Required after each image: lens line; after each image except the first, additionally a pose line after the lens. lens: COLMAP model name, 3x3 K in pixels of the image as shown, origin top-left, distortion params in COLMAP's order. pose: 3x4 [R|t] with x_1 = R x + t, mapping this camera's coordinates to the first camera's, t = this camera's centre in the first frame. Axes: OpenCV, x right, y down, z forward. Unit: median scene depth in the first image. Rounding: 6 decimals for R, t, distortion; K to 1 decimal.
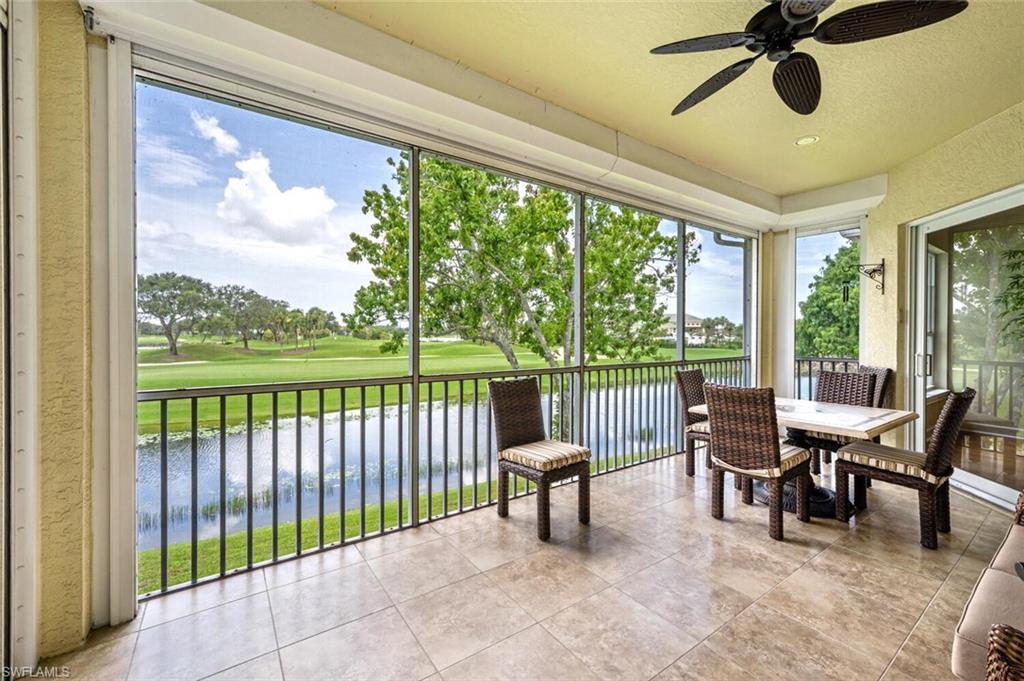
lens RADIAL K [[431.2, 0, 564.1], [0, 431.2, 347.8], [0, 0, 1]] dist [-0.004181, -0.000226]
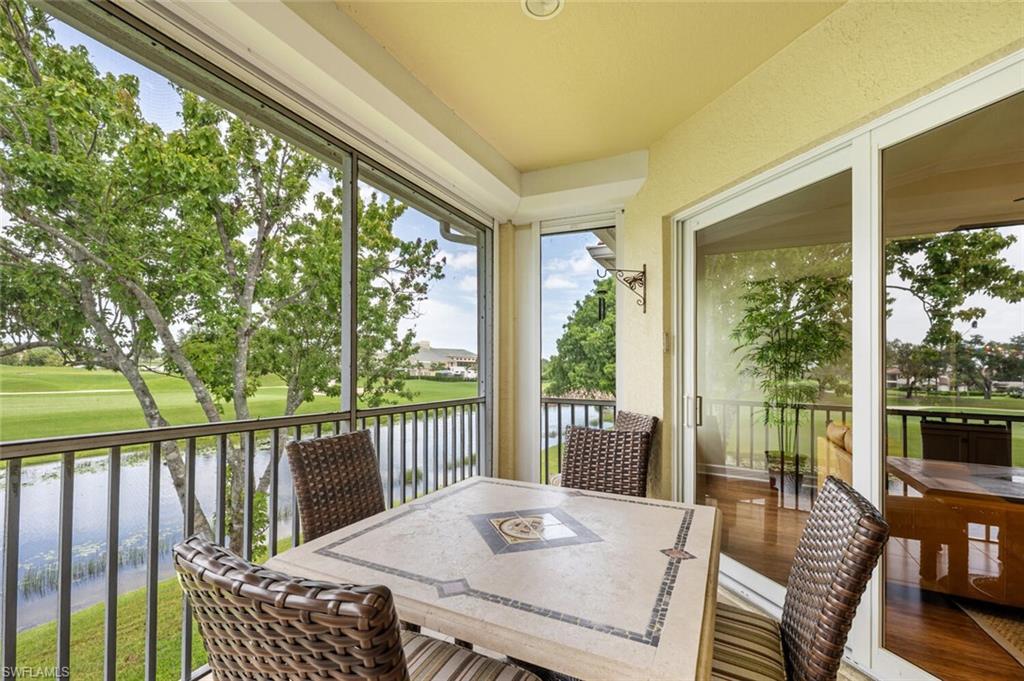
lens RADIAL K [[419.4, 0, 526.8], [0, 419.4, 336.4], [0, 0, 1]] dist [-0.002087, -0.000382]
pose [[0.910615, 0.049829, 0.410241, 0.225337], [-0.006335, 0.994270, -0.106705, -0.007191], [-0.413207, 0.094569, 0.905713, 0.368507]]
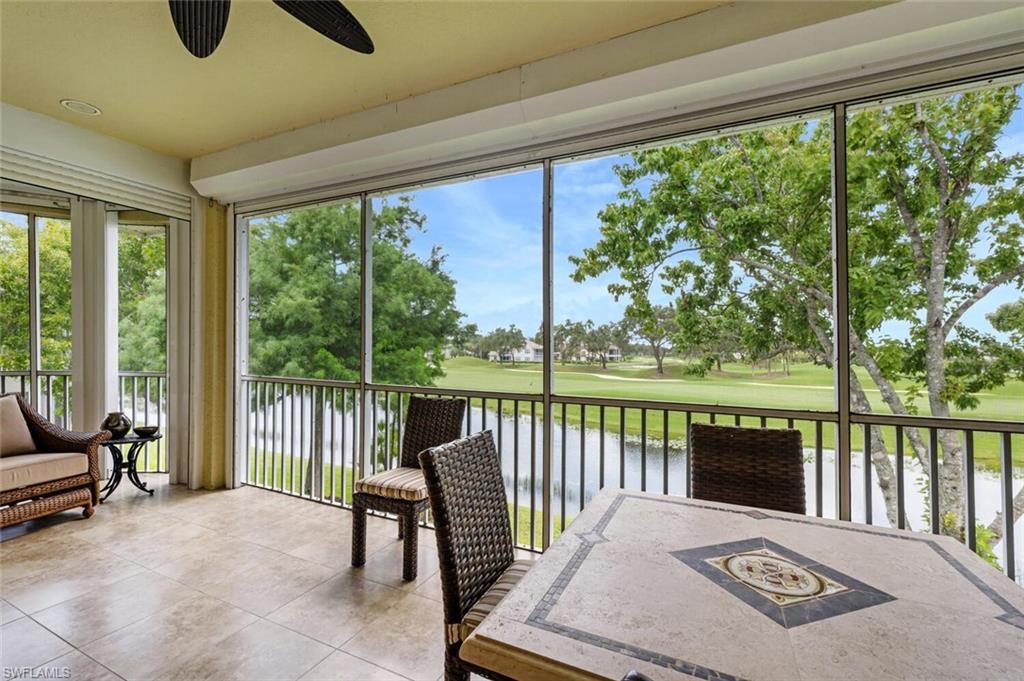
lens RADIAL K [[463.5, 0, 516.5], [0, 463.5, 350.4], [0, 0, 1]] dist [0.002252, 0.000303]
pose [[0.413062, -0.001266, -0.910702, 0.490466], [-0.044009, 0.998803, -0.021349, -0.008681], [0.909639, 0.048898, 0.412512, 0.418585]]
